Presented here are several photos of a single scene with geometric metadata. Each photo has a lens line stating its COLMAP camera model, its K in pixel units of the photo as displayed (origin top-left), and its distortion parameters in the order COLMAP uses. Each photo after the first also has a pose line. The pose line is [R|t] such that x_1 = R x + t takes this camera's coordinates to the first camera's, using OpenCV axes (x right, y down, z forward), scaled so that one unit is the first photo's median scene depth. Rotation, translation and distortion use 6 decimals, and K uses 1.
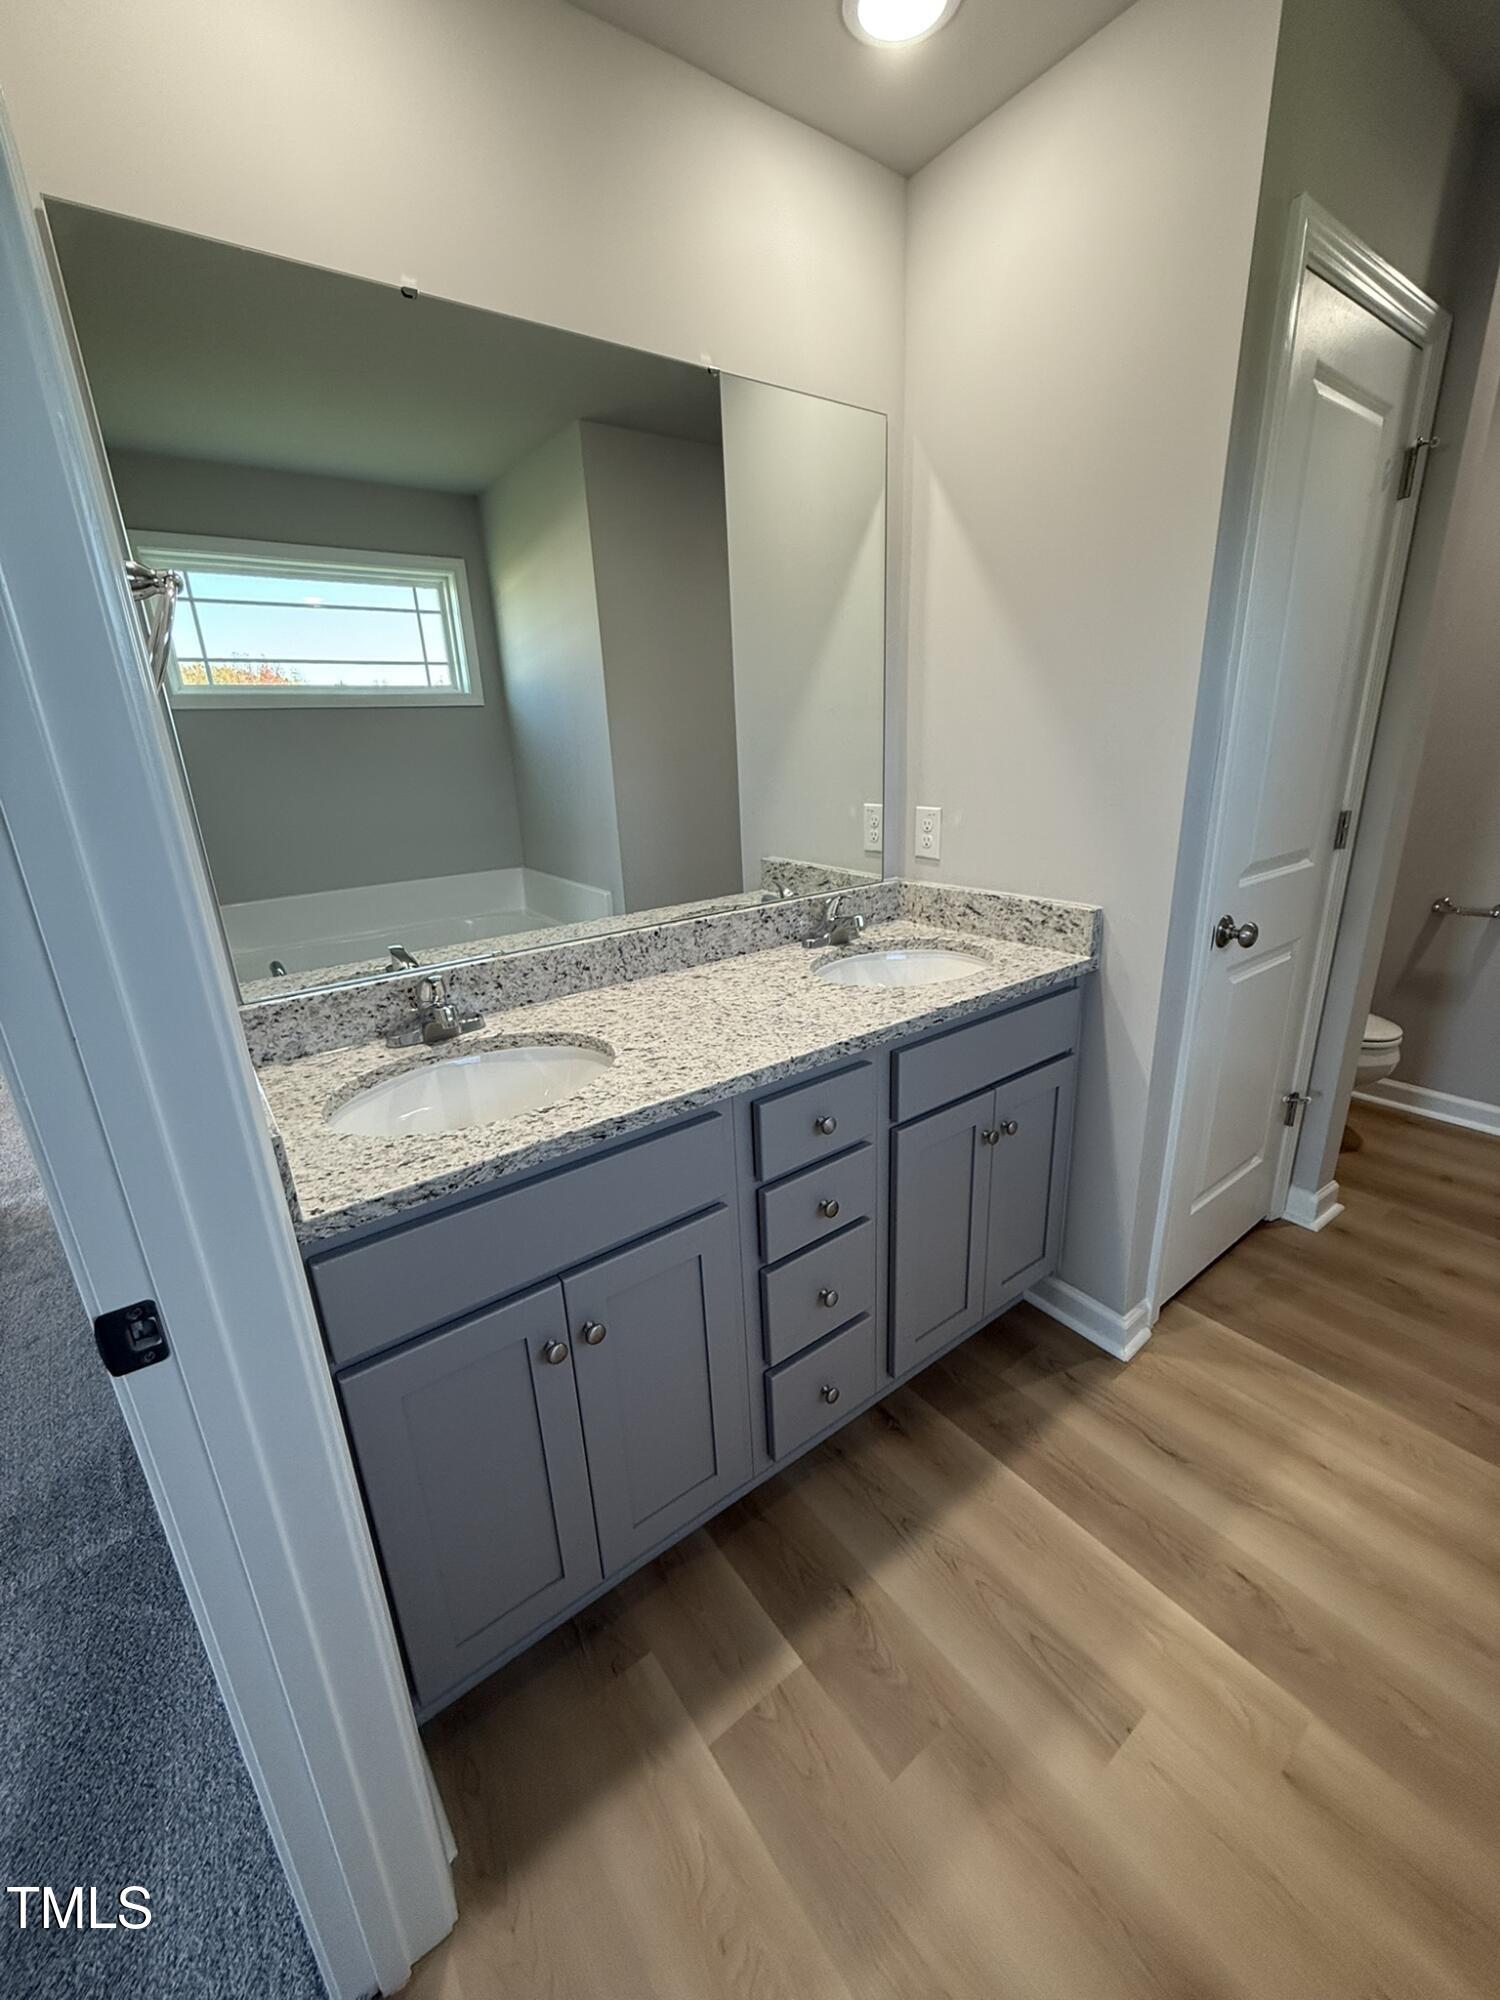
lens RADIAL K [[796.1, 0, 750.0], [0, 796.1, 1000.0], [0, 0, 1]] dist [-0.000671, 0.000154]
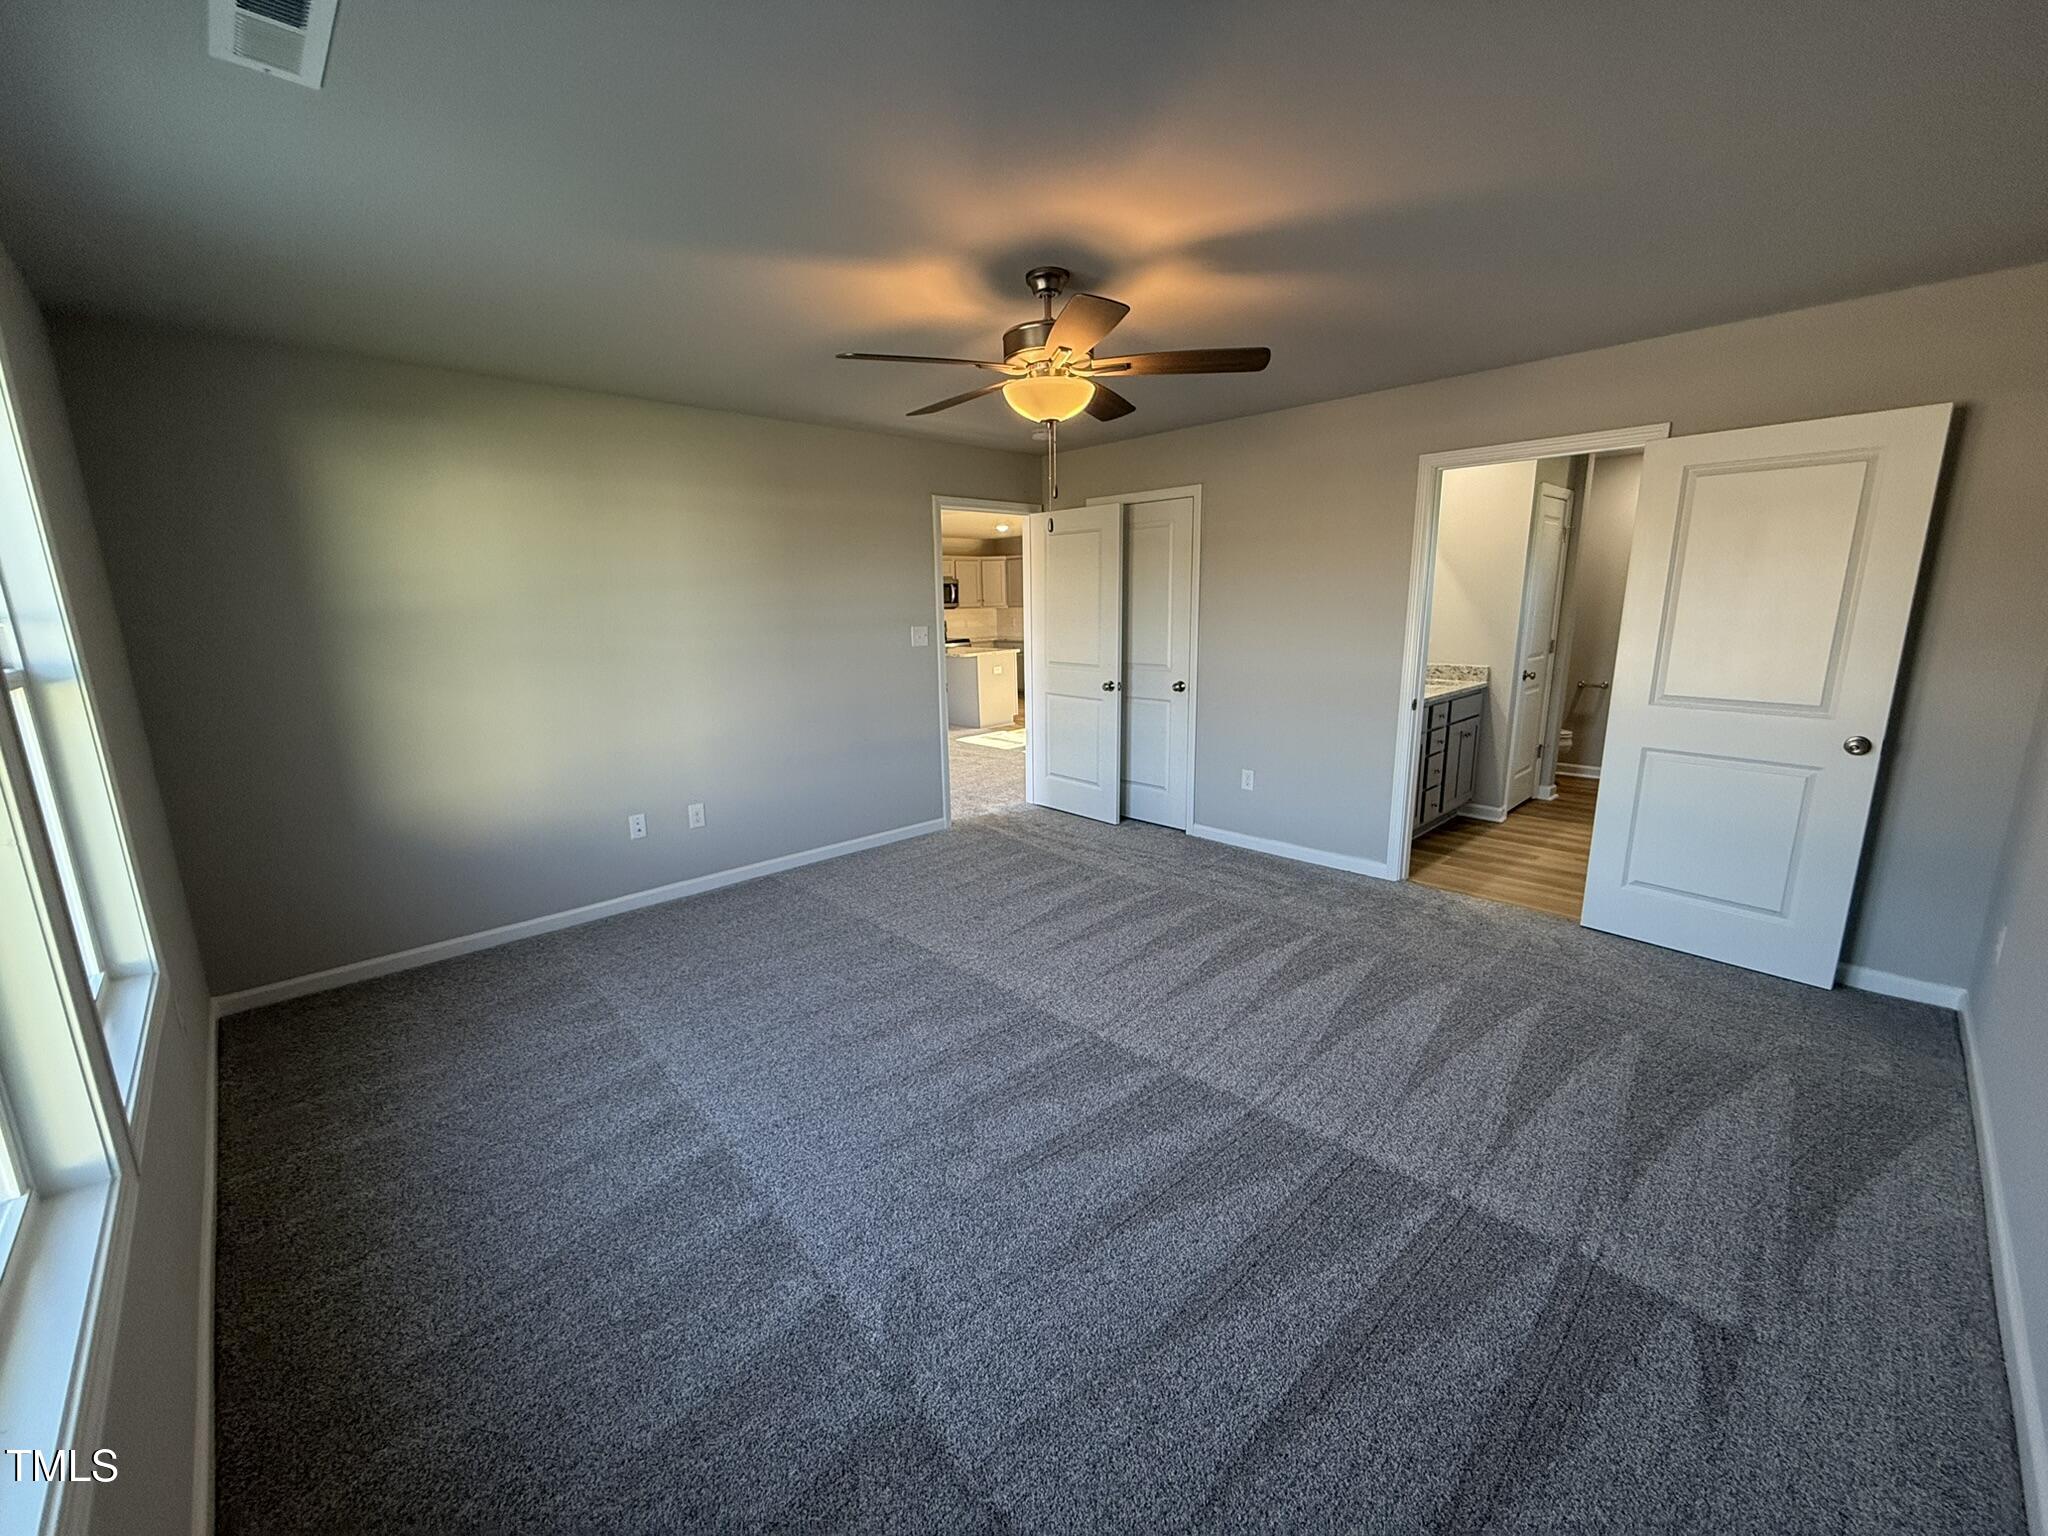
lens RADIAL K [[815.2, 0, 1016.5], [0, 815.2, 767.7], [0, 0, 1]] dist [-0.000671, 0.000154]
pose [[0.992352, -0.004276, 0.123367, -1.747374], [0.017333, 0.994326, -0.104958, 0.564612], [-0.122218, 0.106294, 0.986795, -1.843246]]
